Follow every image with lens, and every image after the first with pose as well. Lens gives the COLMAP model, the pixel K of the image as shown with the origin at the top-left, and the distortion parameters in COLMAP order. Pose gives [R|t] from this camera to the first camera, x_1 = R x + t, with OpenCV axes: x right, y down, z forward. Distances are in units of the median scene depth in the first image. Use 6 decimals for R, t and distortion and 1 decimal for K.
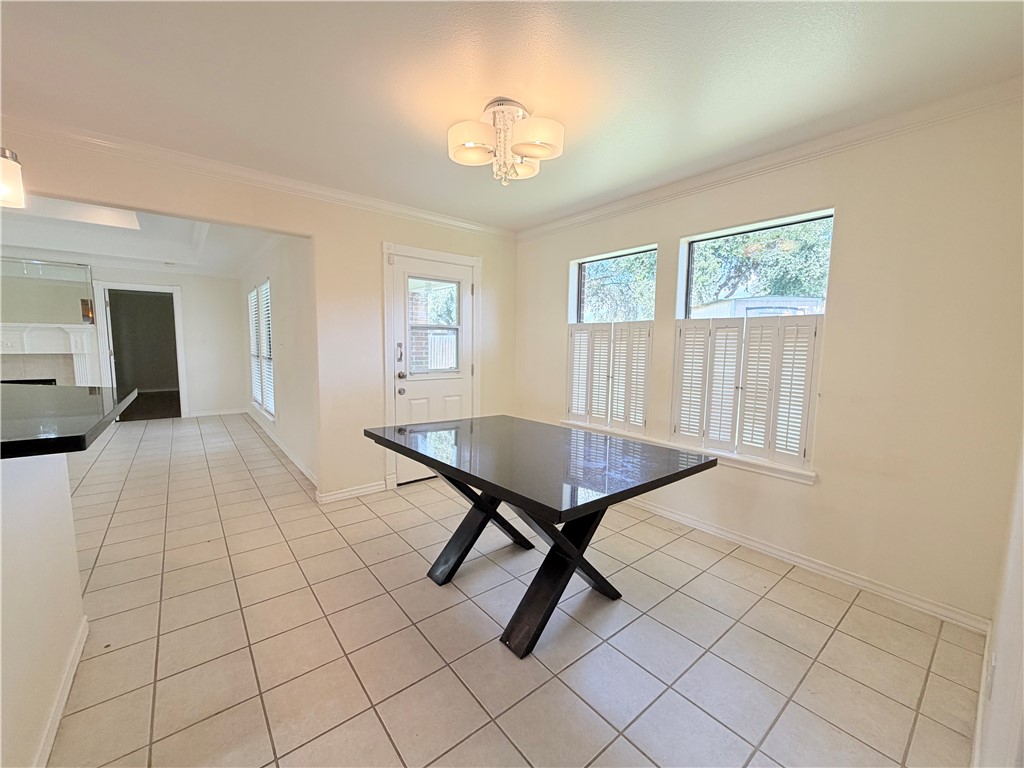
lens RADIAL K [[407.6, 0, 506.7], [0, 407.6, 386.8], [0, 0, 1]] dist [-0.000302, -0.000167]
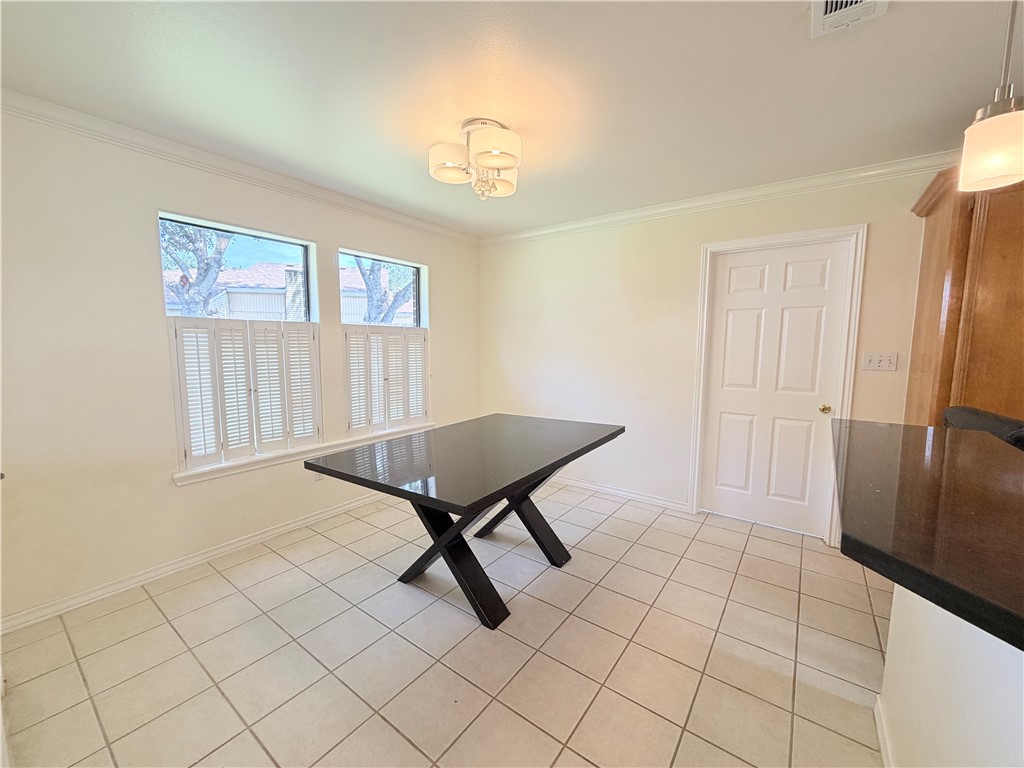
lens RADIAL K [[402.5, 0, 510.6], [0, 402.5, 390.5], [0, 0, 1]] dist [-0.053851, -0.000077]
pose [[-0.270045, -0.116748, 0.955743, -0.716300], [0.097979, 0.984137, 0.147901, -0.104216], [-0.957850, 0.133582, -0.254322, 0.868688]]
